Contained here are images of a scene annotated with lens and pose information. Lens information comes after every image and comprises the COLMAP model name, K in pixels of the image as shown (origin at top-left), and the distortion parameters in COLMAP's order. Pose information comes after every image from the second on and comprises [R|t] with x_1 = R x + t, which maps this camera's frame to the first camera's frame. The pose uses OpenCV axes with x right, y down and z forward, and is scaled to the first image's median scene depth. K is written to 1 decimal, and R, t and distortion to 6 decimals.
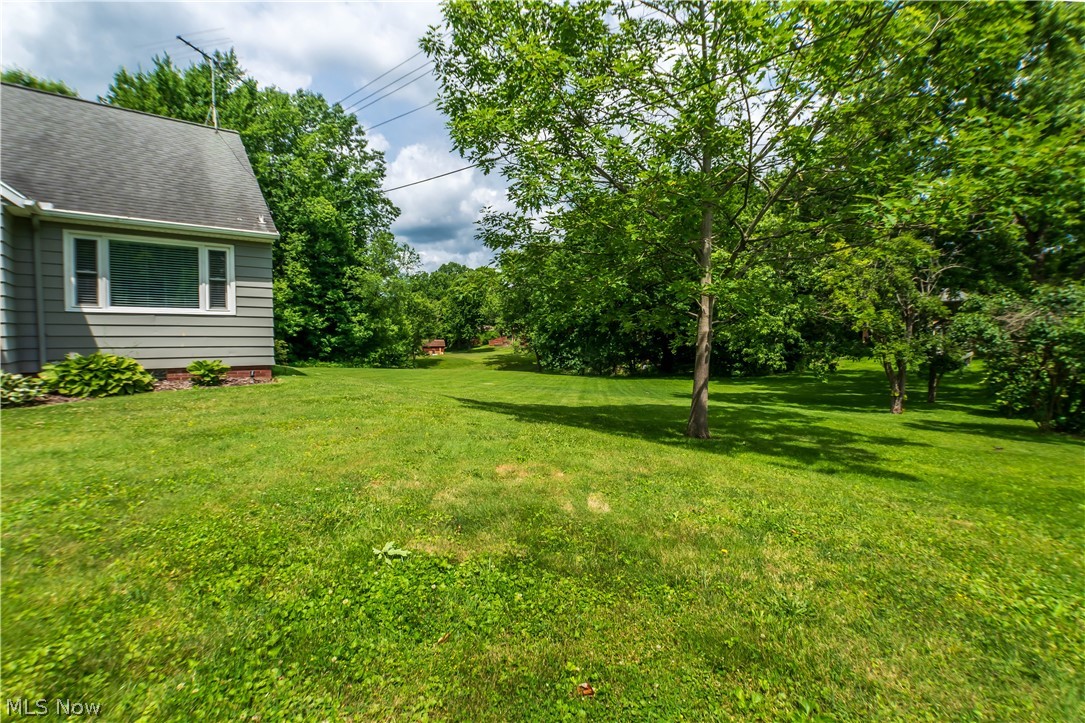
lens RADIAL K [[495.7, 0, 541.8], [0, 495.7, 360.4], [0, 0, 1]] dist [-0.040947, 0.003482]
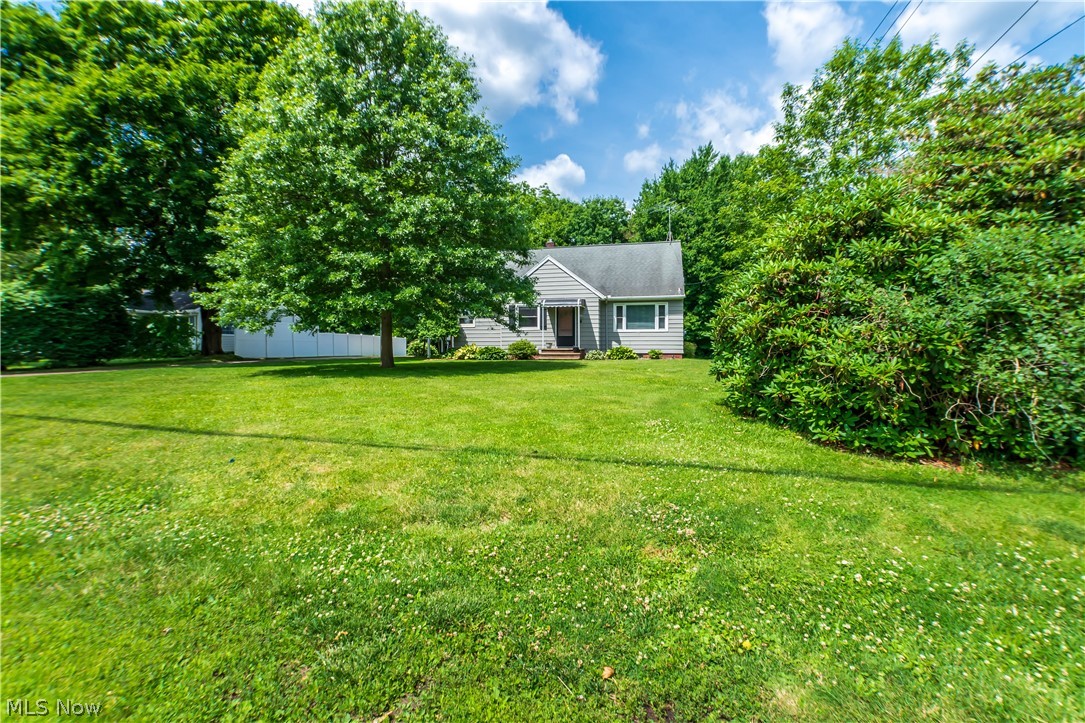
lens RADIAL K [[495.7, 0, 540.3], [0, 495.7, 357.2], [0, 0, 1]] dist [-0.040947, 0.003482]
pose [[0.590499, 0.005642, -0.807019, 0.967232], [-0.037999, 0.999061, -0.020820, 0.109064], [0.806143, 0.042960, 0.590159, -0.932814]]
